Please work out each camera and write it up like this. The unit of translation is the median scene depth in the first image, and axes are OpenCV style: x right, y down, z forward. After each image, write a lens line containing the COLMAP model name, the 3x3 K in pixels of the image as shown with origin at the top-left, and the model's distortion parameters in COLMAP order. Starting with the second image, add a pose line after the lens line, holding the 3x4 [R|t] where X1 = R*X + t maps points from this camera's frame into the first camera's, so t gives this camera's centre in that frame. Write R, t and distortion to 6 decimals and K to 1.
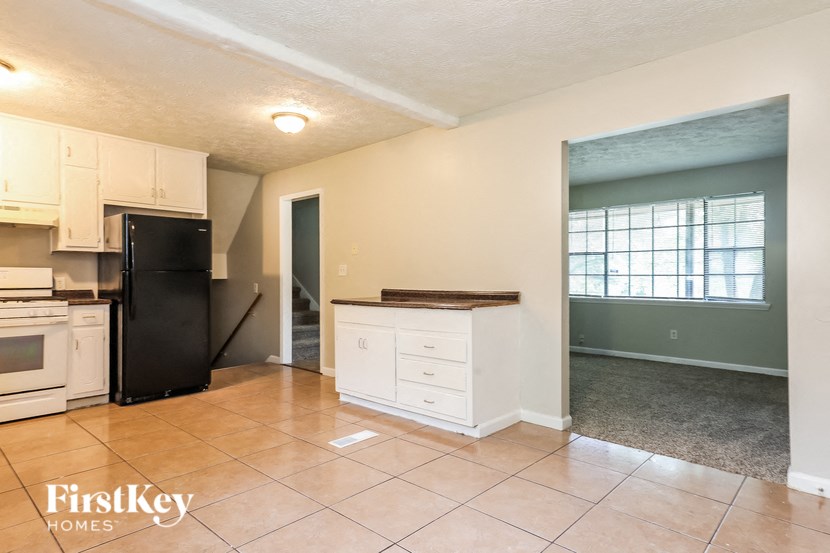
lens RADIAL K [[473.5, 0, 414.9], [0, 473.5, 278.0], [0, 0, 1]] dist [0.020206, 0.001025]
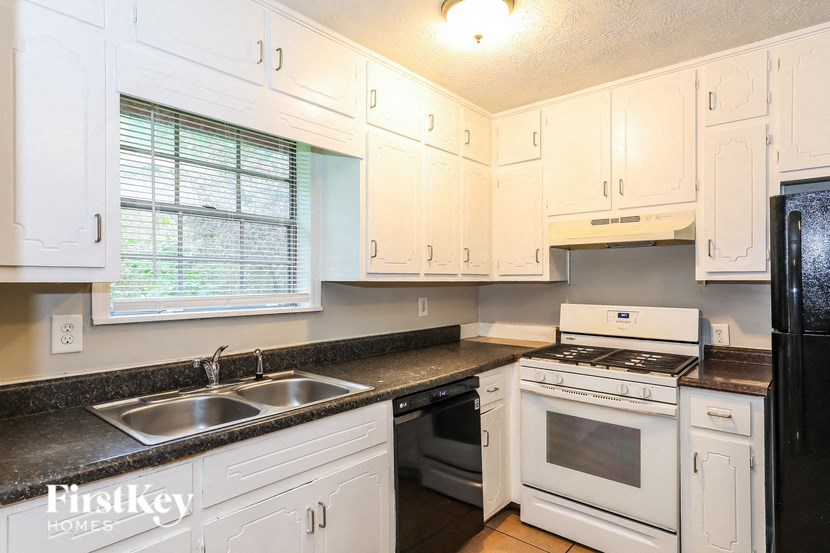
lens RADIAL K [[473.5, 0, 412.7], [0, 473.5, 280.2], [0, 0, 1]] dist [0.020206, 0.001025]
pose [[0.029330, 0.008322, -0.999535, -0.190820], [0.008026, 0.999931, 0.008561, -0.068366], [0.999538, -0.008273, 0.029261, 0.674849]]
